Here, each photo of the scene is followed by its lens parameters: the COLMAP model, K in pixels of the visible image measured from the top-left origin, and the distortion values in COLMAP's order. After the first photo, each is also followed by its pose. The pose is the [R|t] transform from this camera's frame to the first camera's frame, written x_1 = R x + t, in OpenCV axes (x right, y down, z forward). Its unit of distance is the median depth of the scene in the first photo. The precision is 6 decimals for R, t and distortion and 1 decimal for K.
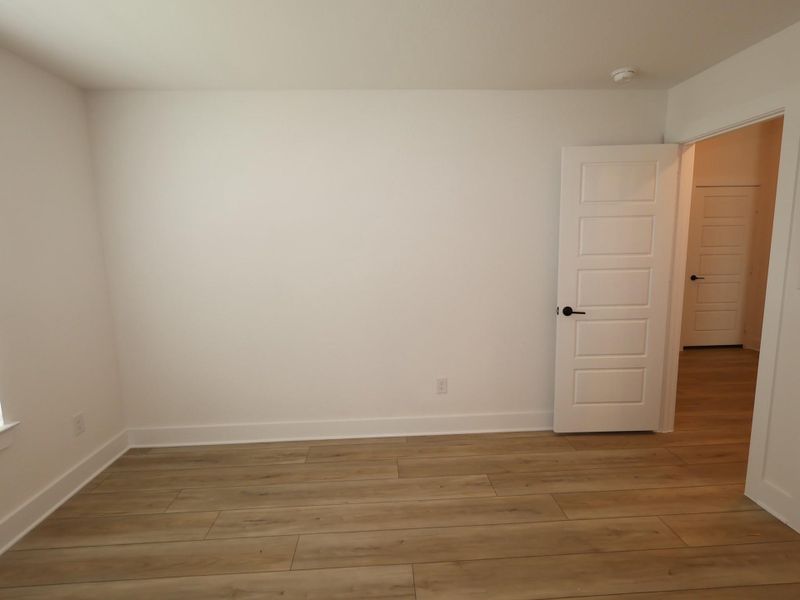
lens RADIAL K [[417.2, 0, 400.0], [0, 417.2, 301.5], [0, 0, 1]] dist [-0.002709, 0.000952]
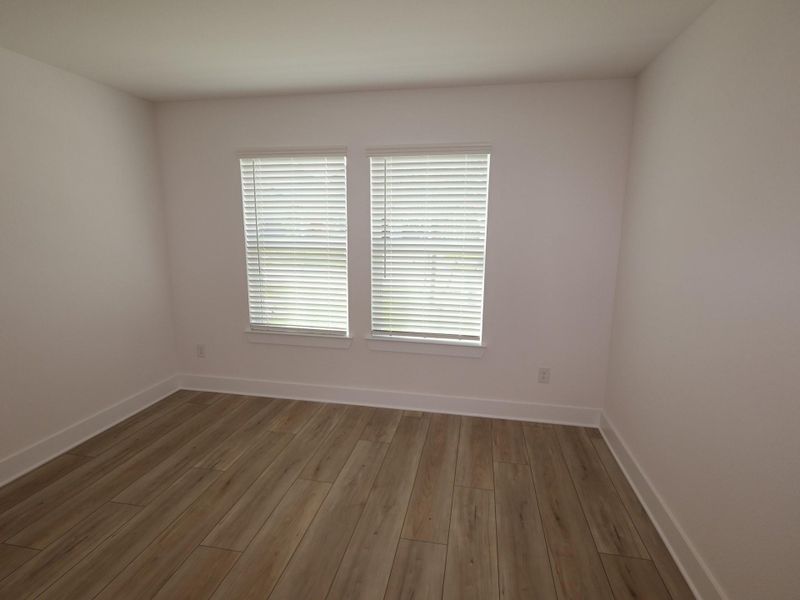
lens RADIAL K [[417.2, 0, 400.0], [0, 417.2, 301.5], [0, 0, 1]] dist [-0.002709, 0.000952]
pose [[-0.226991, 0.193569, -0.954466, 0.537097], [-0.154139, 0.960556, 0.231461, -0.157756], [0.961622, 0.199660, -0.188201, 0.902172]]
